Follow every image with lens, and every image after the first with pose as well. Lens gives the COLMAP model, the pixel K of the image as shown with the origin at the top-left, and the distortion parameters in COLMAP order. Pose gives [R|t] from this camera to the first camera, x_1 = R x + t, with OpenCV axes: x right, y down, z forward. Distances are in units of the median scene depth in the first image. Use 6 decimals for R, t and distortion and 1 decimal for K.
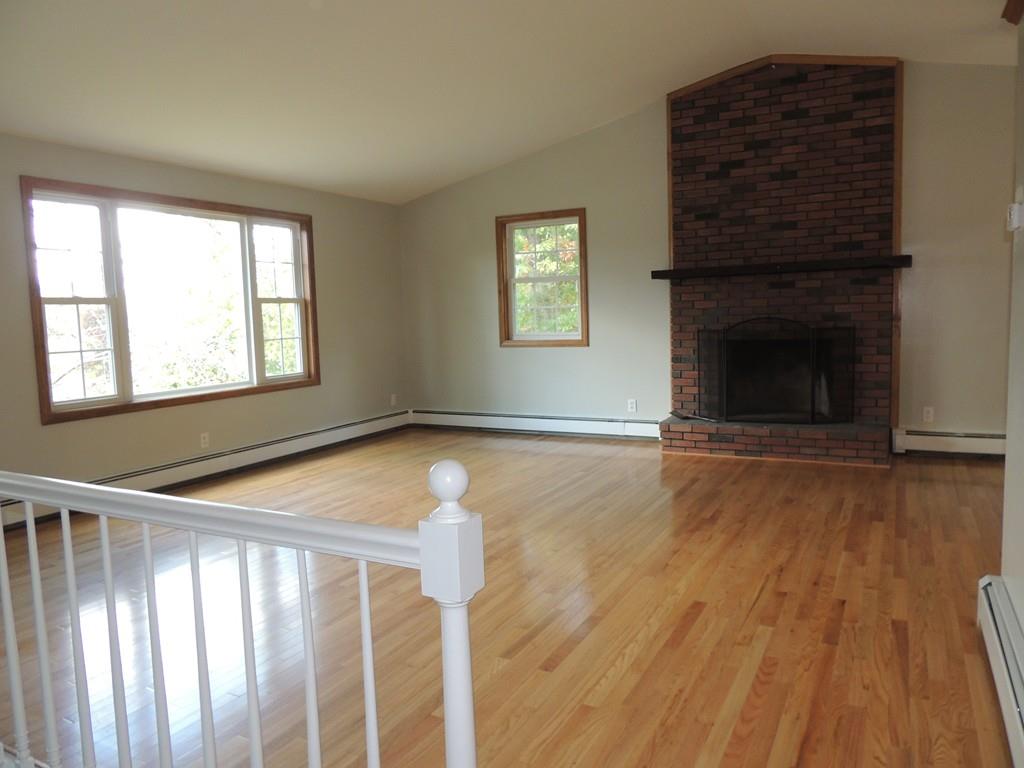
lens RADIAL K [[735.6, 0, 512.0], [0, 735.6, 384.0], [0, 0, 1]] dist [-0.028643, 0.002283]
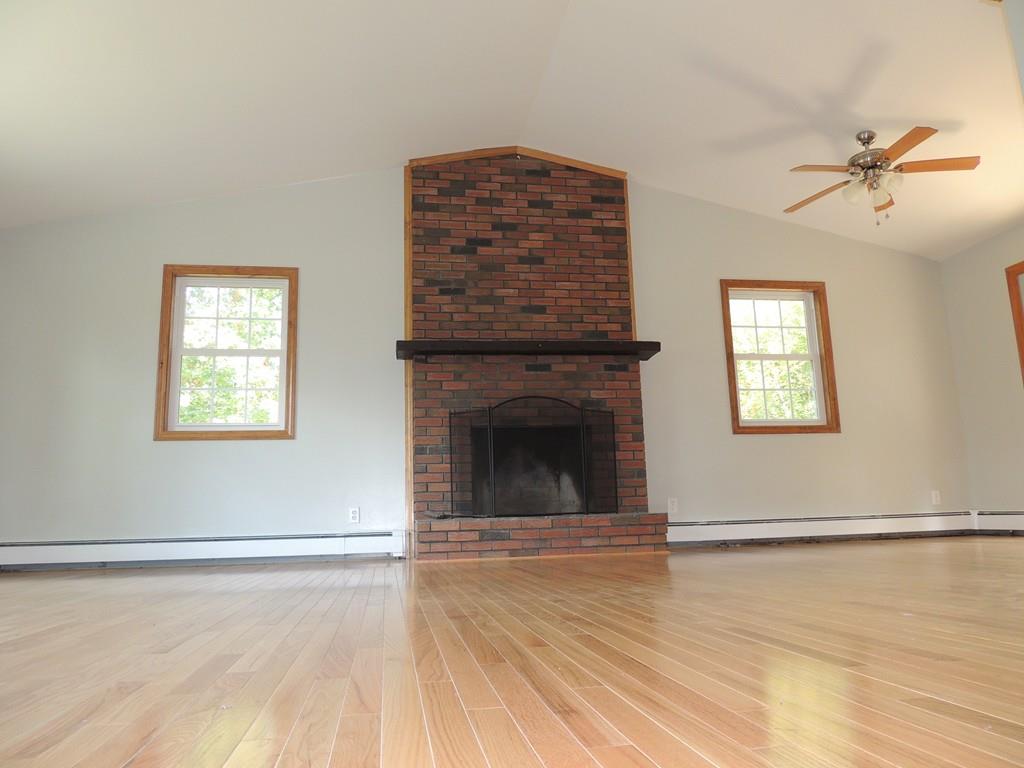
lens RADIAL K [[735.6, 0, 512.0], [0, 735.6, 384.0], [0, 0, 1]] dist [-0.028643, 0.002283]
pose [[0.787644, 0.121547, 0.604023, -0.215537], [0.063603, 0.959070, -0.275932, 0.138490], [-0.612839, 0.255754, 0.747675, 0.327168]]
